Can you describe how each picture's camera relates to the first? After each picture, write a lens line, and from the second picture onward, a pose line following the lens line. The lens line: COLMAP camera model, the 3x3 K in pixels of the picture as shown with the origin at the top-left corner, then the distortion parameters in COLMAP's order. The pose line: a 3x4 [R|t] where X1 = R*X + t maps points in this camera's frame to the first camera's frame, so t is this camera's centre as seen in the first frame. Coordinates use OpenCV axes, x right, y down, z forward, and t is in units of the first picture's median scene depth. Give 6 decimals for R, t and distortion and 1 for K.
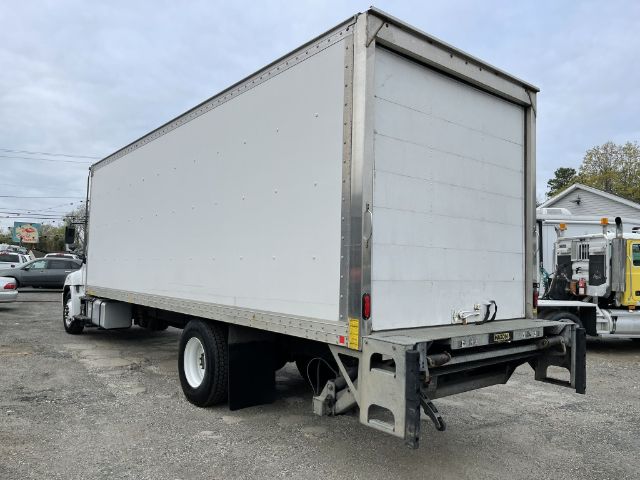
lens RADIAL K [[482.9, 0, 319.9], [0, 482.9, 238.7], [0, 0, 1]] dist [0.039122, -0.012560]
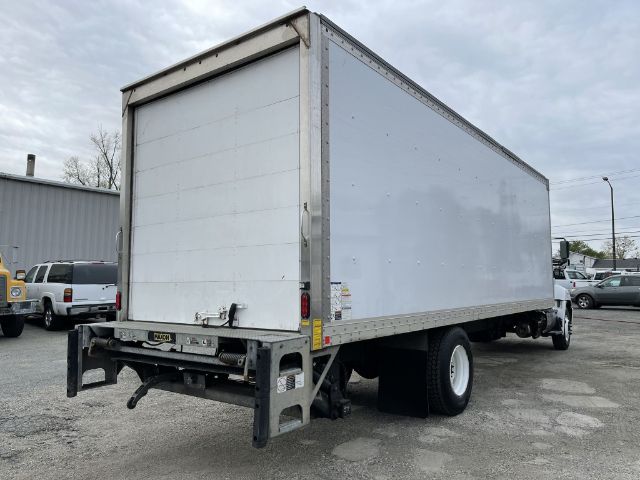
lens RADIAL K [[482.9, 0, 320.0], [0, 482.9, 242.5], [0, 0, 1]] dist [0.039122, -0.012560]
pose [[0.243351, -0.105013, -0.964237, 1.346488], [0.070766, 0.993395, -0.090329, 0.117552], [0.967353, -0.046254, 0.249175, 1.020995]]
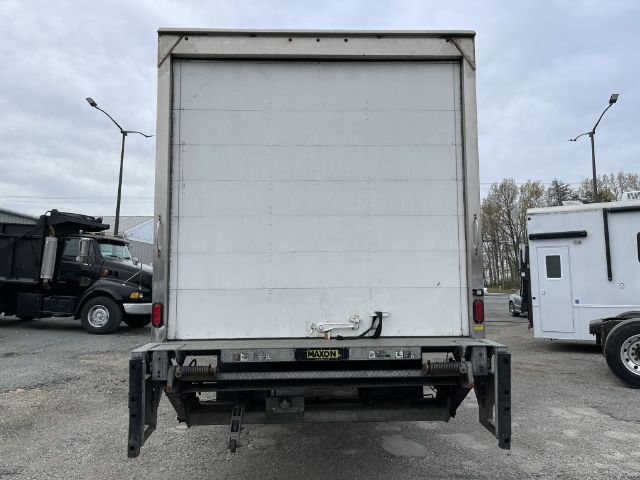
lens RADIAL K [[482.9, 0, 318.4], [0, 482.9, 239.9], [0, 0, 1]] dist [0.039122, -0.012560]
pose [[0.798647, -0.081348, -0.596276, 0.836541], [0.061669, 0.996669, -0.053373, 0.048363], [0.598631, 0.005855, 0.801003, 0.313778]]
